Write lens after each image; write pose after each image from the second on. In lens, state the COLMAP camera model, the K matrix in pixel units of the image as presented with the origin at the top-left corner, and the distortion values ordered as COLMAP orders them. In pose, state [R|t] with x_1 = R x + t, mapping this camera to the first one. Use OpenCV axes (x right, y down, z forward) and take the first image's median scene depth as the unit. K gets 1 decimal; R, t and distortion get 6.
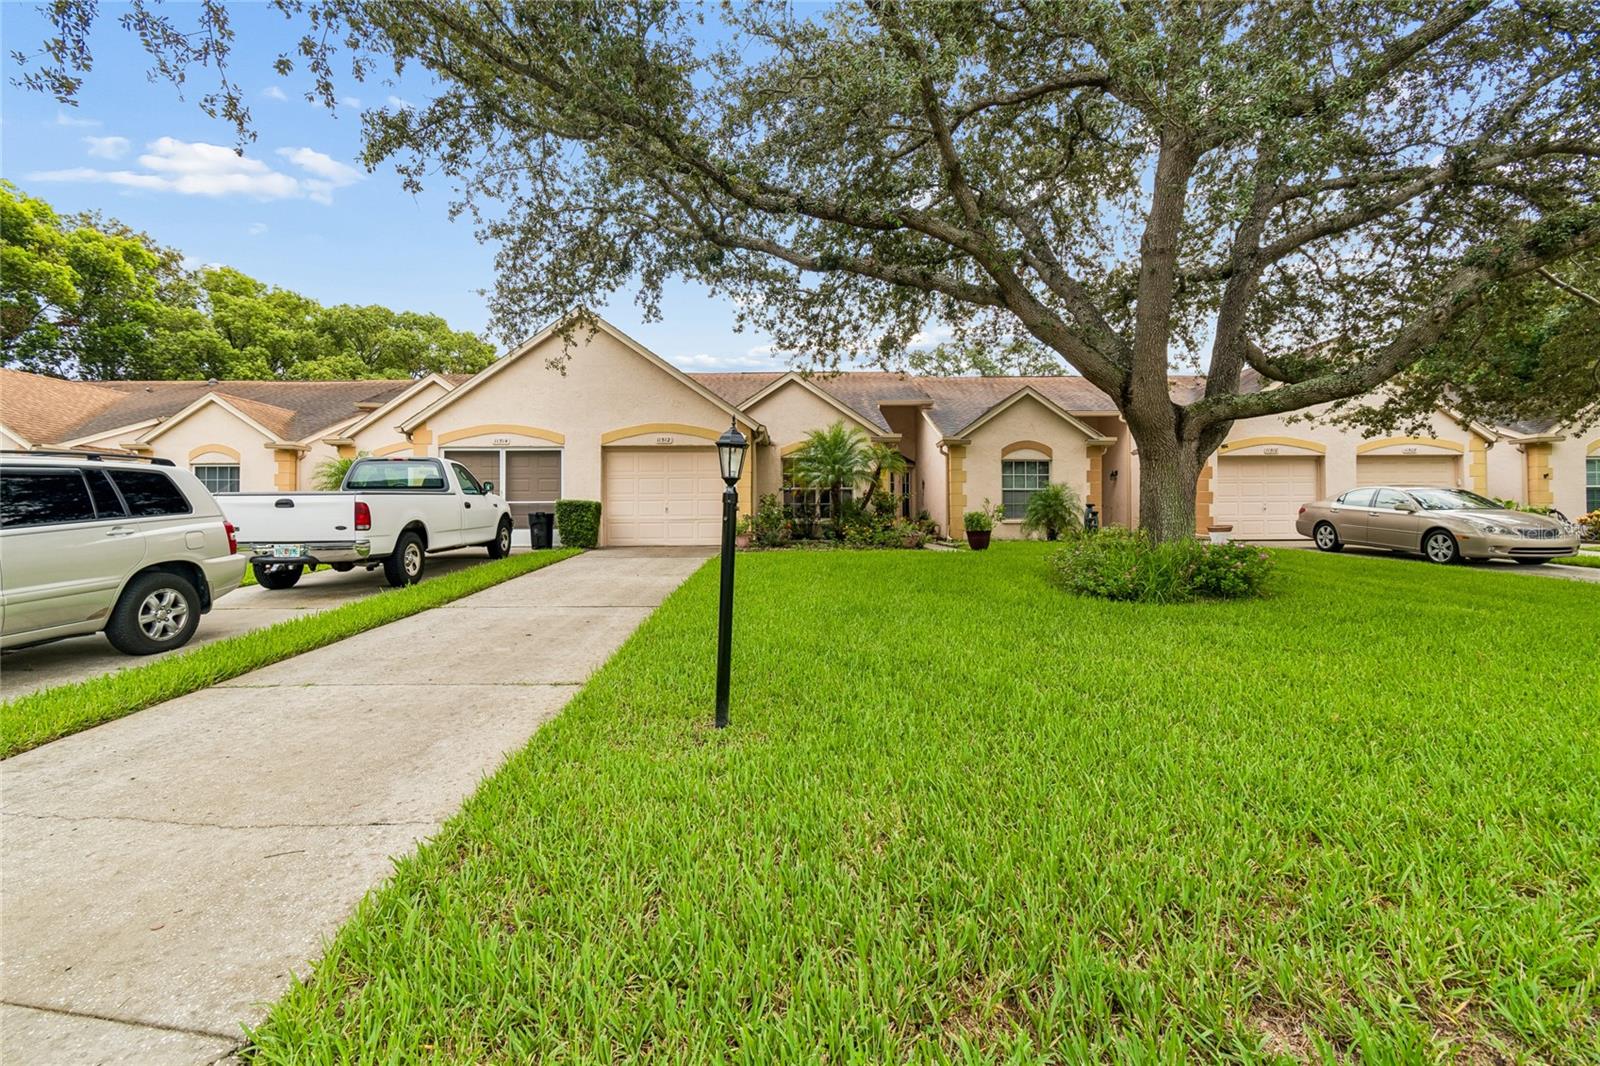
lens RADIAL K [[730.7, 0, 797.8], [0, 730.7, 529.6], [0, 0, 1]] dist [-0.005305, 0.000053]
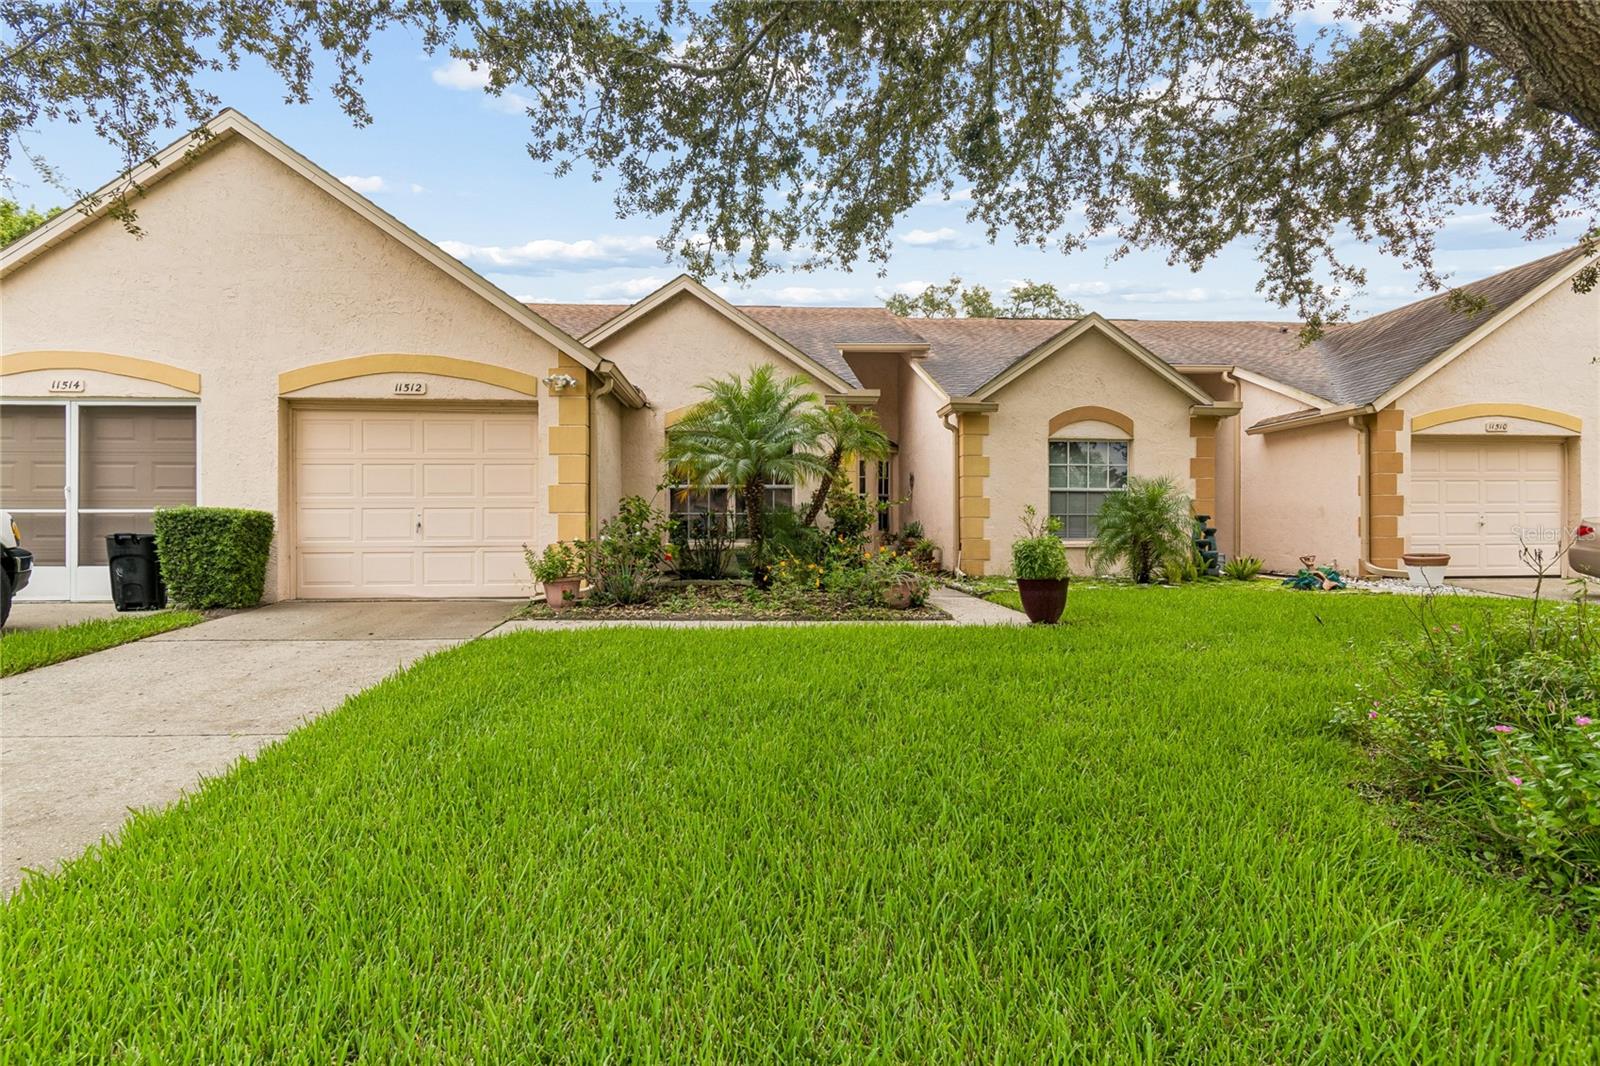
lens RADIAL K [[844.1, 0, 799.4], [0, 844.1, 529.4], [0, 0, 1]] dist [-0.001328, -0.004414]
pose [[0.998480, 0.003257, 0.055023, 0.048221], [-0.003109, 0.999991, -0.002775, -0.023164], [-0.055032, 0.002599, 0.998481, 0.379418]]
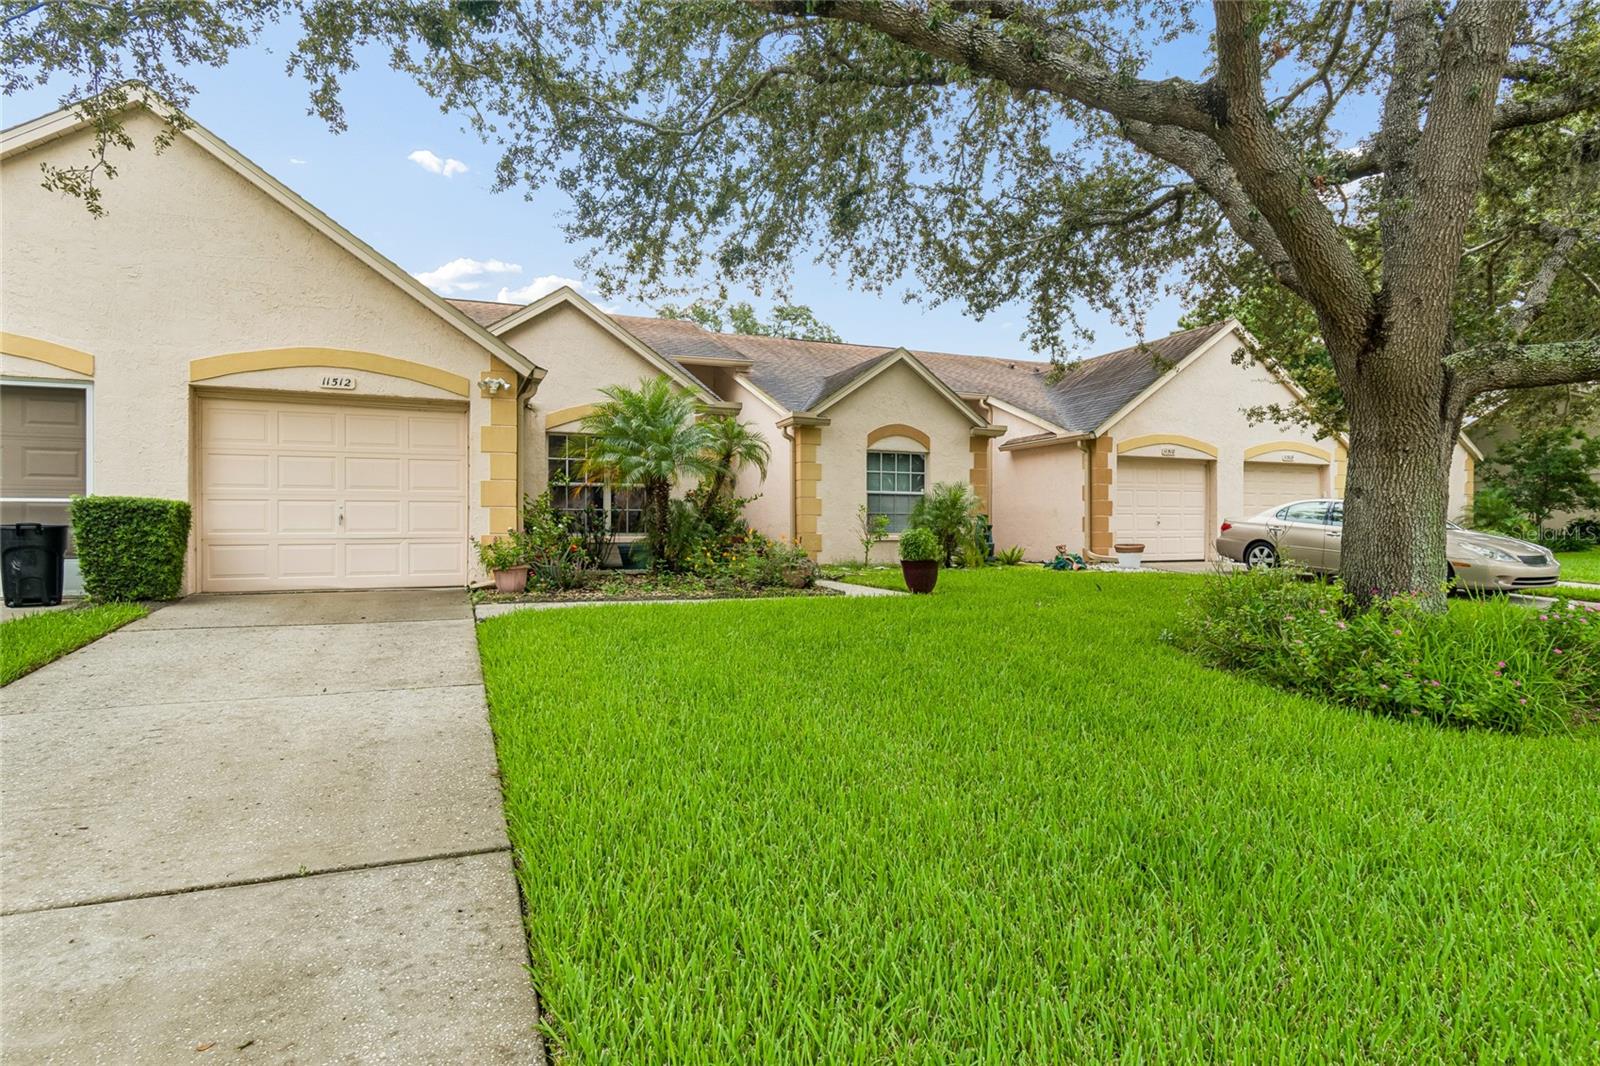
lens RADIAL K [[844.1, 0, 799.4], [0, 844.1, 534.7], [0, 0, 1]] dist [-0.001328, -0.004414]
pose [[0.925285, 0.002396, 0.379265, -0.099899], [-0.002848, 0.999996, 0.000629, -0.016398], [-0.379262, -0.001662, 0.925288, 0.309554]]
